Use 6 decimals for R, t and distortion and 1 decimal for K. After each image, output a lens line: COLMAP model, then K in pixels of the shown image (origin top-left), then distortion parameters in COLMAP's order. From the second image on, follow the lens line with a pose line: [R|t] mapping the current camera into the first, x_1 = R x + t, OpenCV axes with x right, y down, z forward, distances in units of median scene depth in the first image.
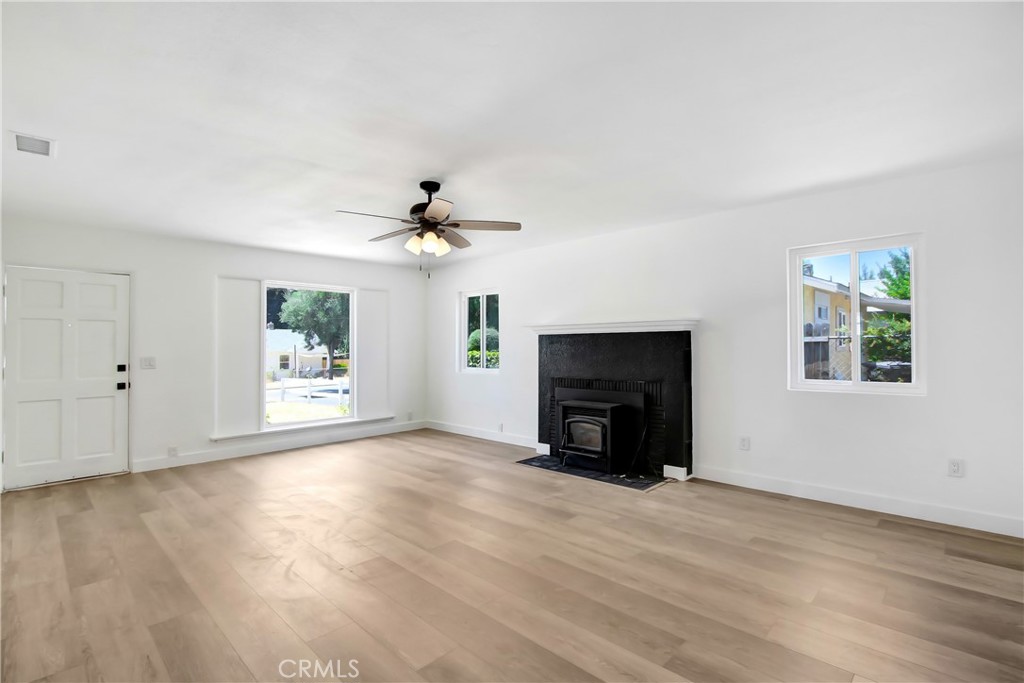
lens RADIAL K [[484.8, 0, 512.0], [0, 484.8, 341.5], [0, 0, 1]] dist [0.000482, 0.000018]
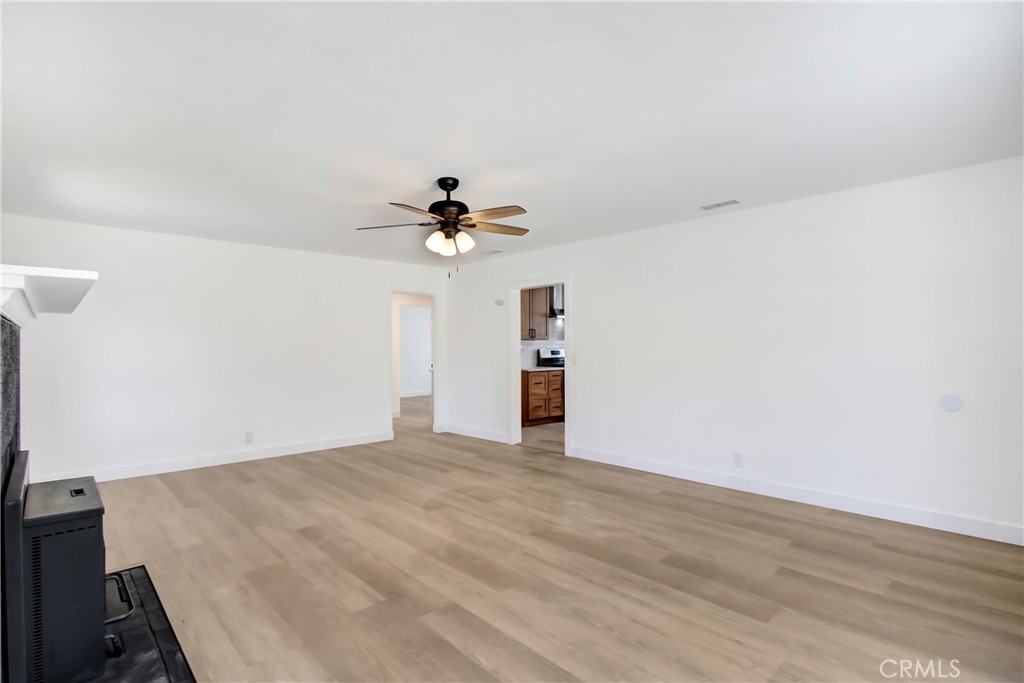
lens RADIAL K [[484.8, 0, 512.0], [0, 484.8, 341.5], [0, 0, 1]] dist [0.000482, 0.000018]
pose [[-0.999331, 0.017137, 0.032305, -0.335447], [0.016522, 0.999679, -0.019194, 0.017202], [-0.032623, -0.018647, -0.999294, 2.010418]]
